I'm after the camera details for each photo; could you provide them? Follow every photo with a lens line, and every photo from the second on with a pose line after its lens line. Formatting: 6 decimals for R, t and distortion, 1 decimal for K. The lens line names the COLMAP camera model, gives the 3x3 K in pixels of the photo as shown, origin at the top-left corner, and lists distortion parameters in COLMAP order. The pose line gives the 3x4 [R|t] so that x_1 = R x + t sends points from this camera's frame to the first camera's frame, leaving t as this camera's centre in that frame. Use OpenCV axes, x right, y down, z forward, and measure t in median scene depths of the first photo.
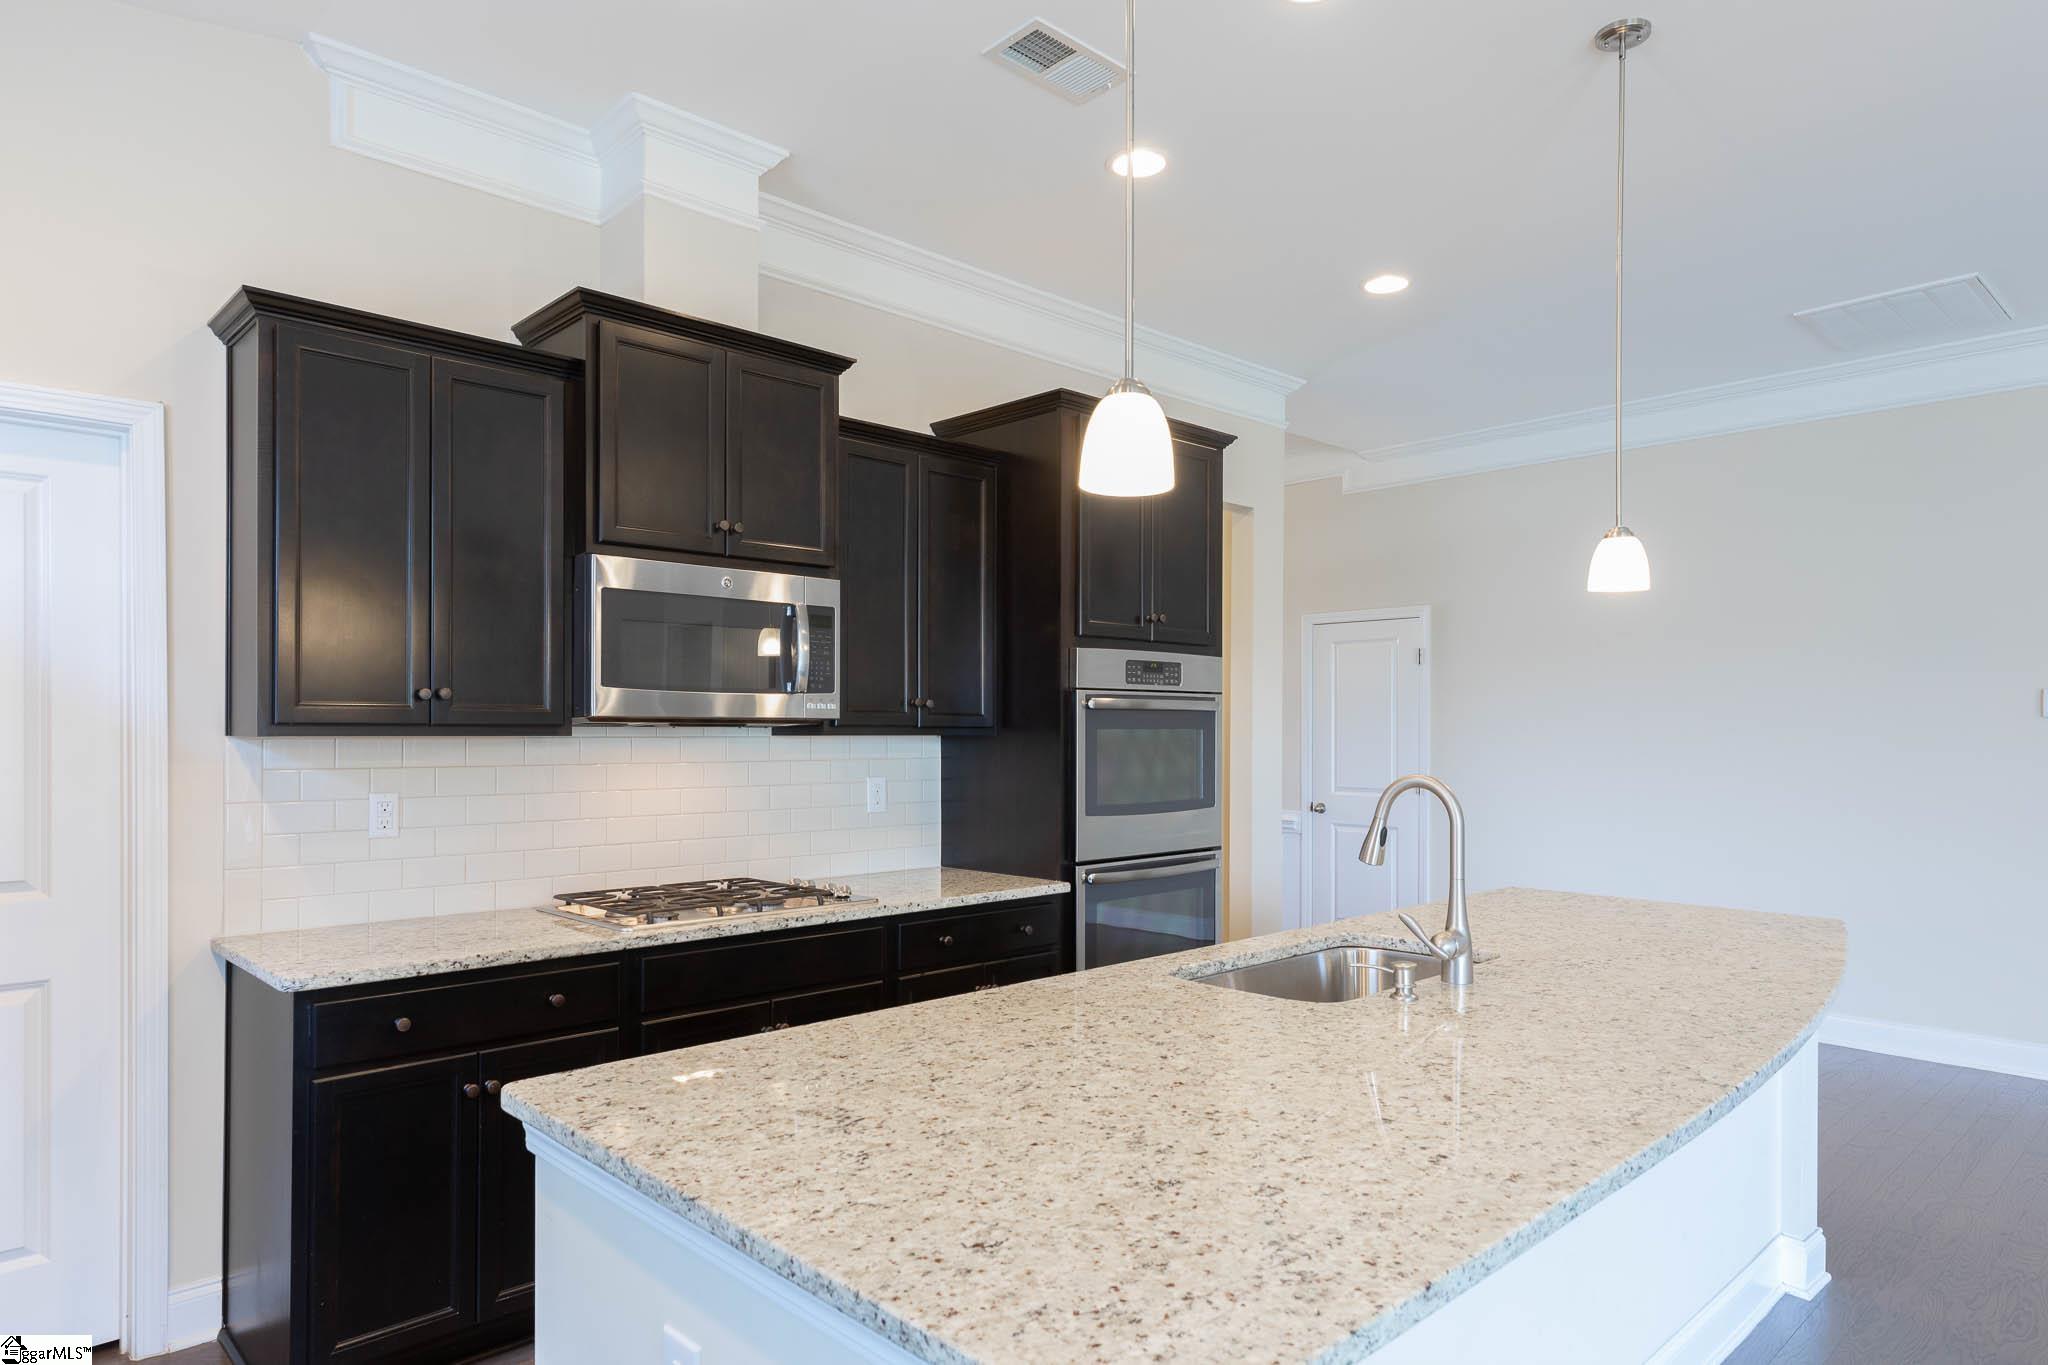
lens RADIAL K [[1223.0, 0, 1019.1], [0, 1223.0, 724.5], [0, 0, 1]] dist [0.008591, -0.000202]
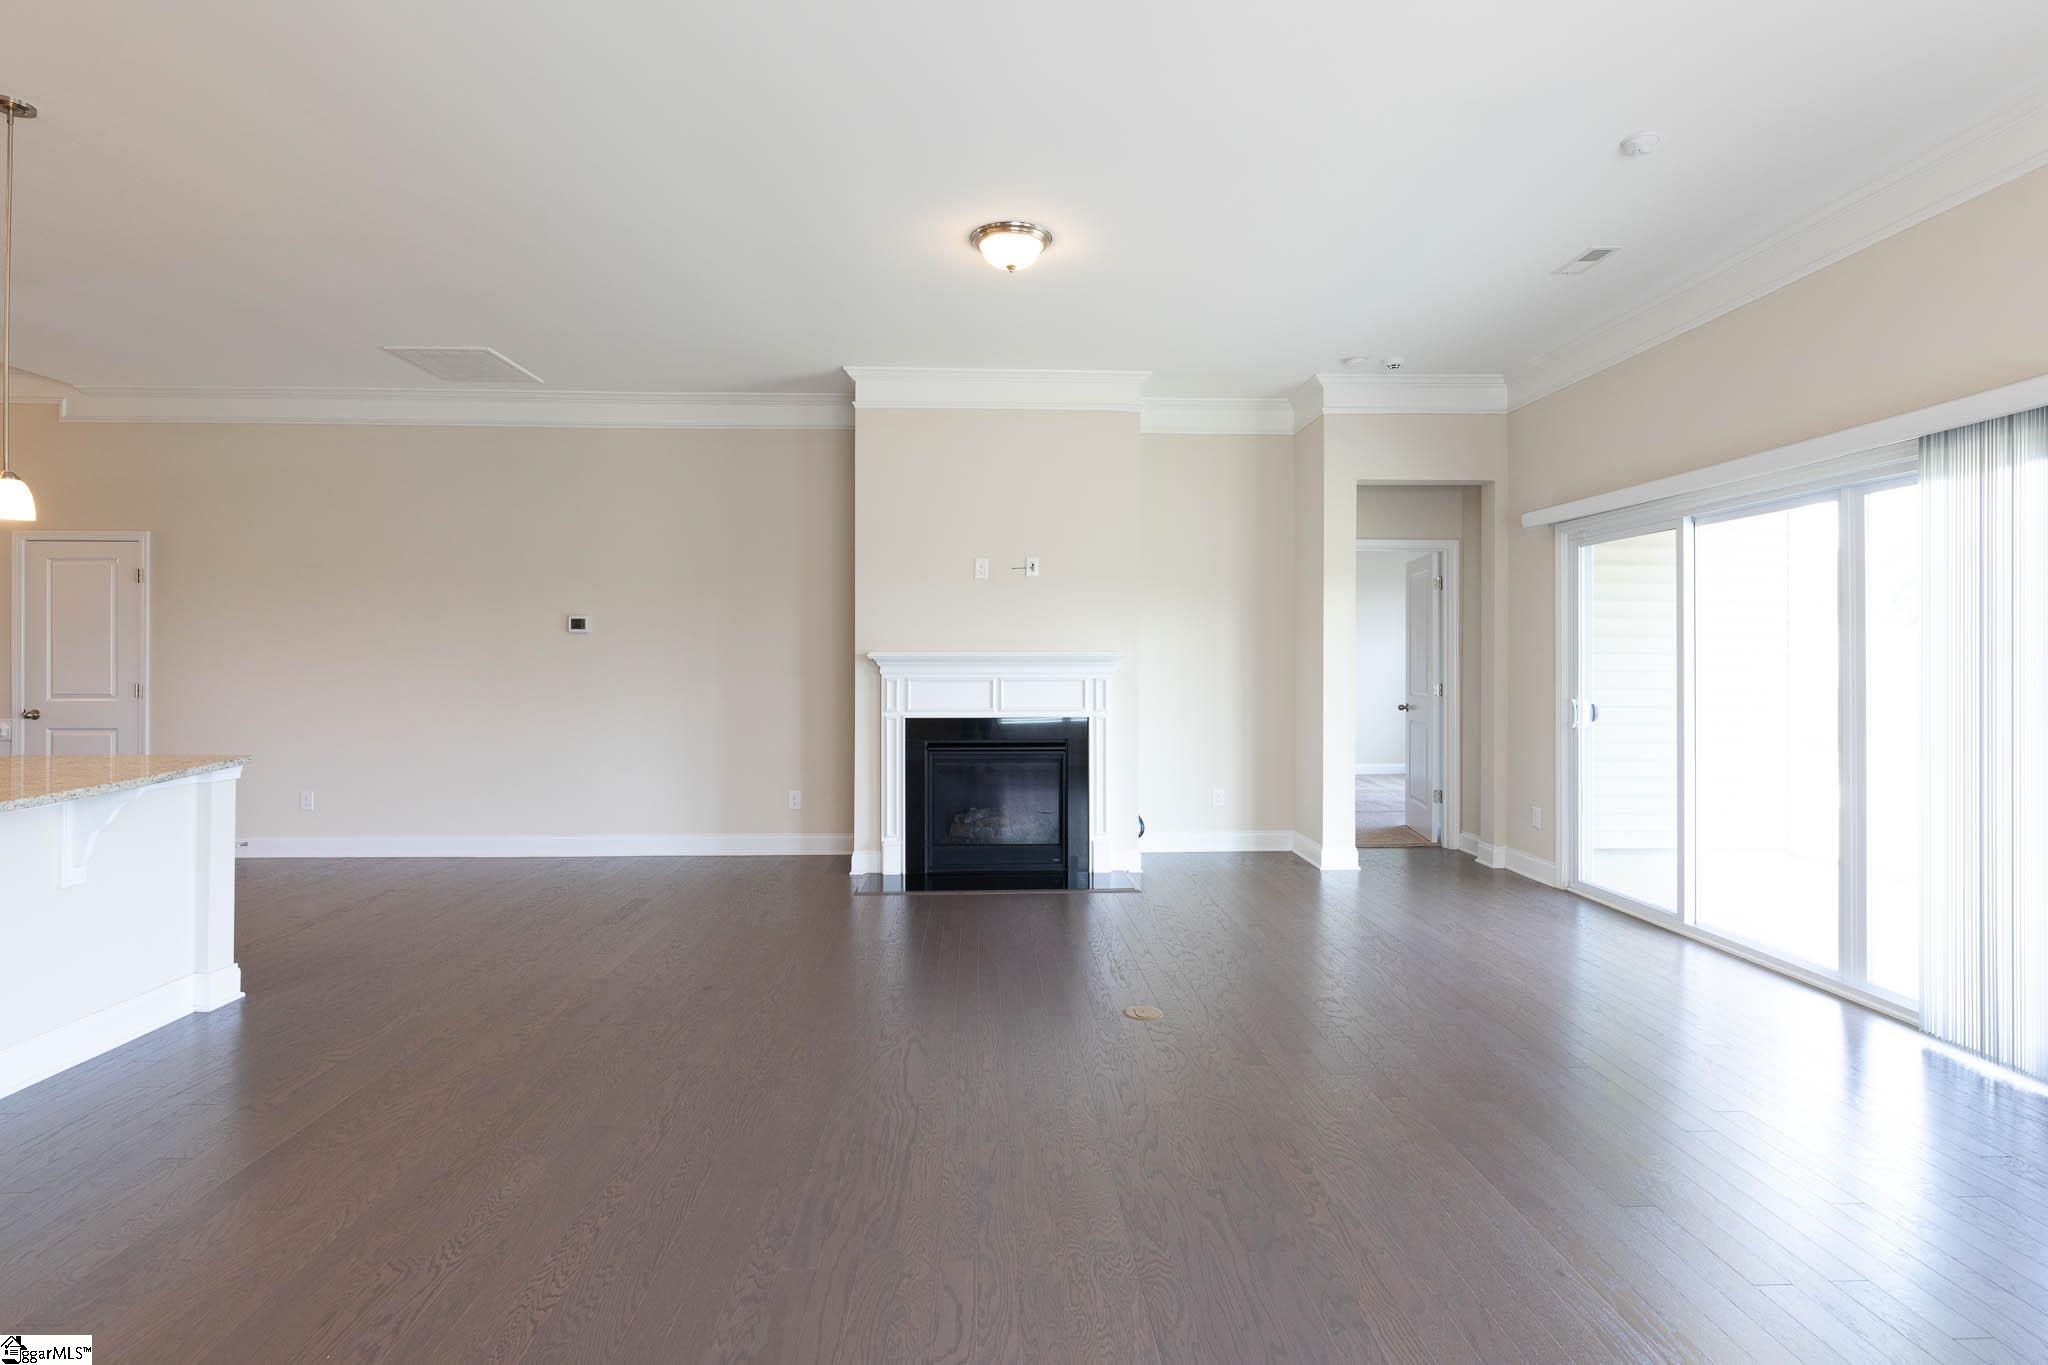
lens RADIAL K [[1021.7, 0, 1020.4], [0, 1021.7, 671.4], [0, 0, 1]] dist [-0.001532, 0.000592]
pose [[0.664262, -0.012597, 0.747393, 0.336502], [-0.001403, 0.999835, 0.018099, 0.029901], [-0.747498, -0.013071, 0.664135, -0.487895]]
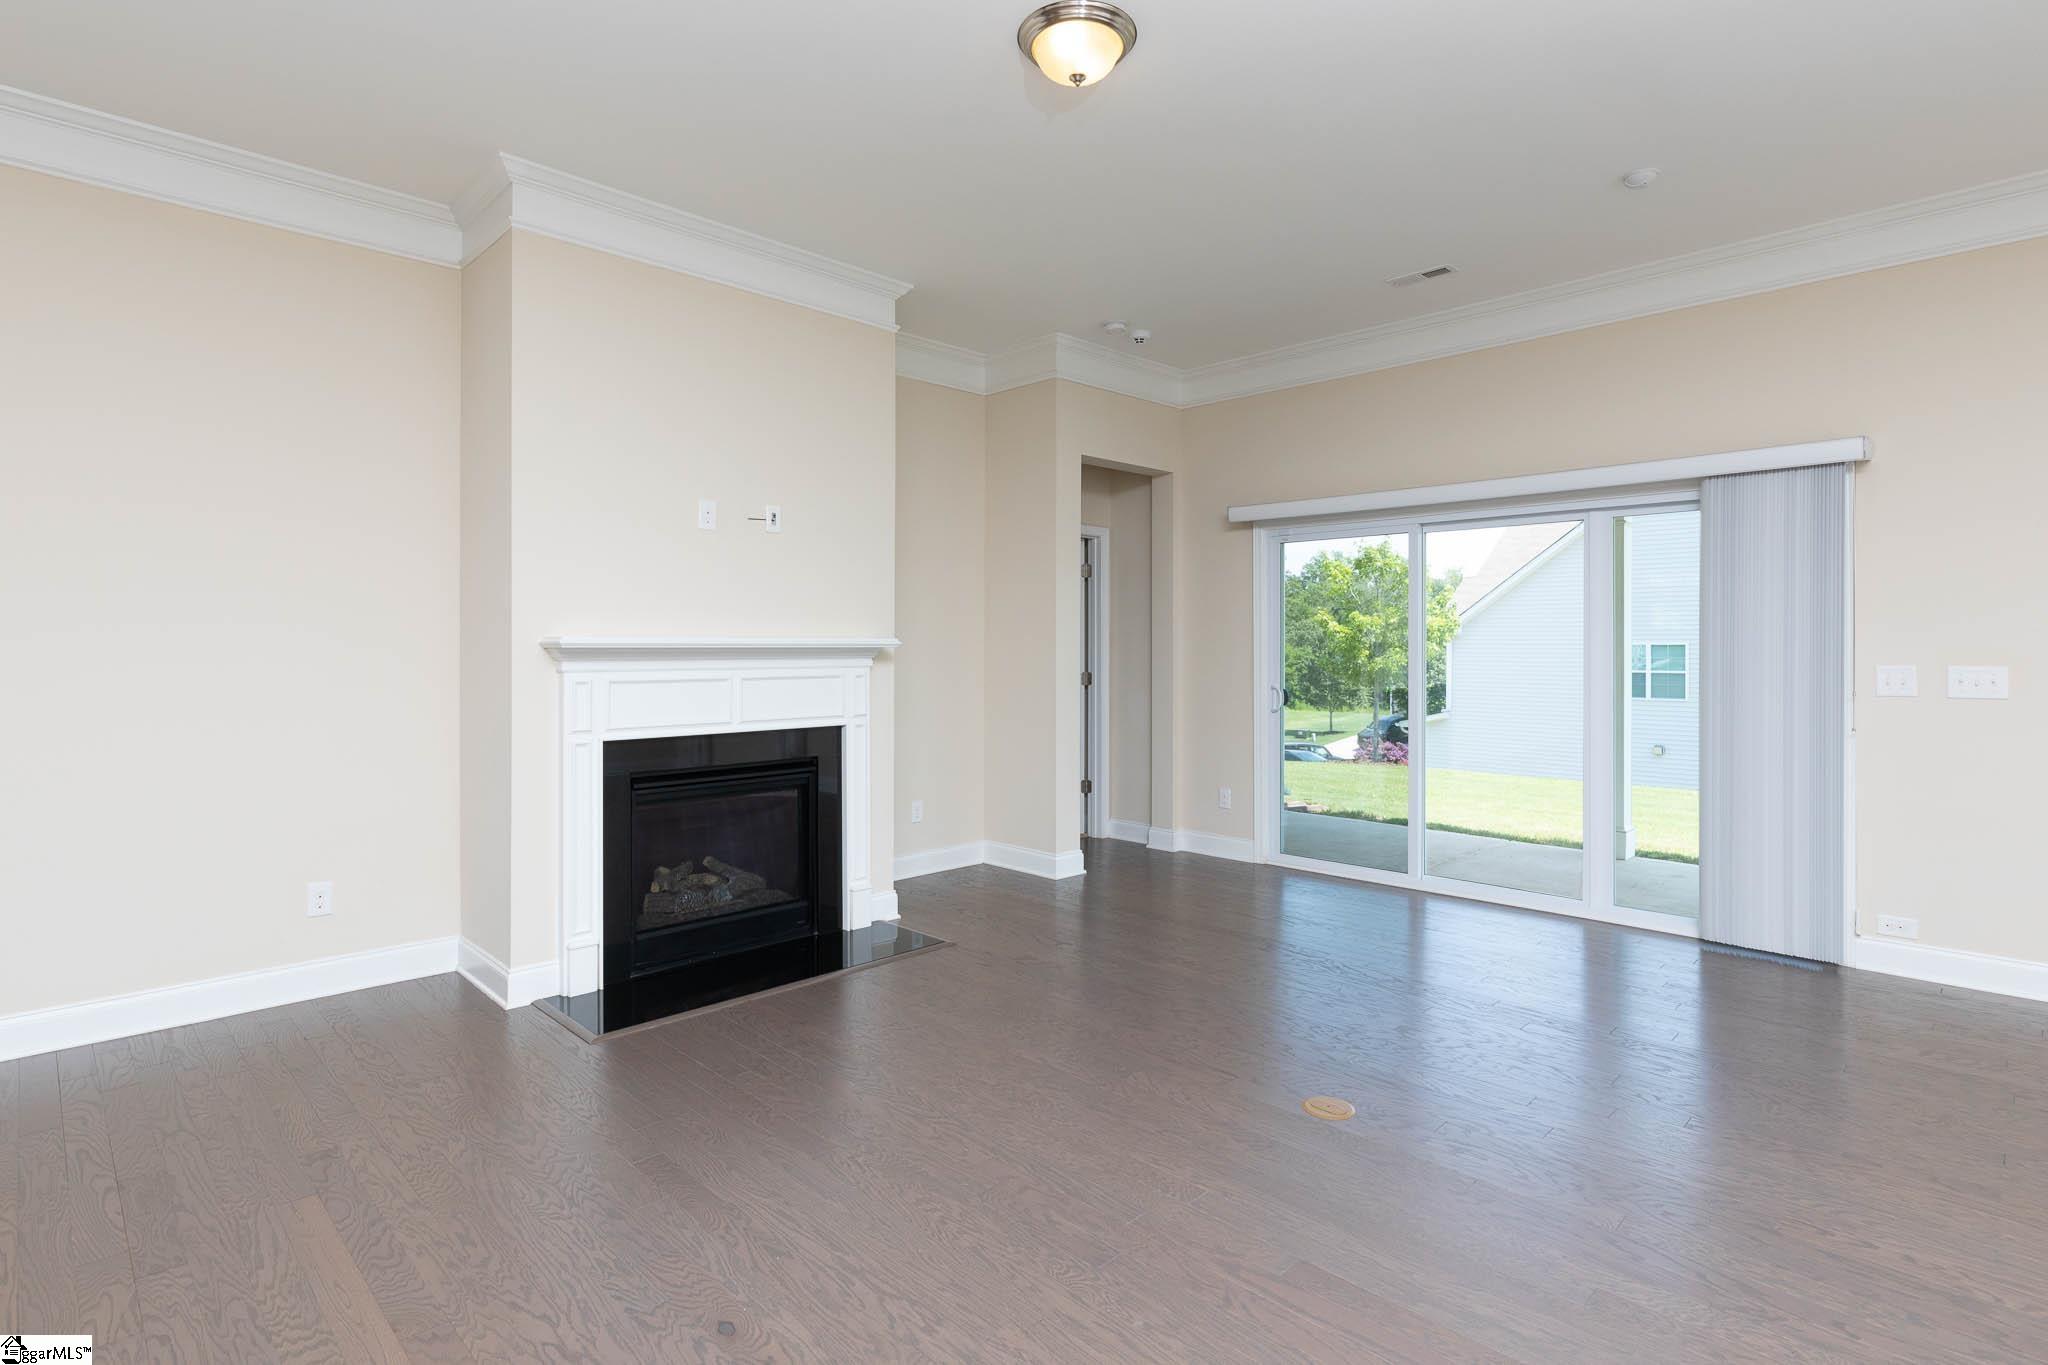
lens RADIAL K [[1021.7, 0, 986.8], [0, 1021.7, 657.2], [0, 0, 1]] dist [-0.001532, 0.000592]
pose [[-0.018408, -0.014262, 0.999729, 0.407416], [-0.006286, 0.999880, 0.014148, 0.033150], [-0.999811, -0.006024, -0.018496, 0.471621]]
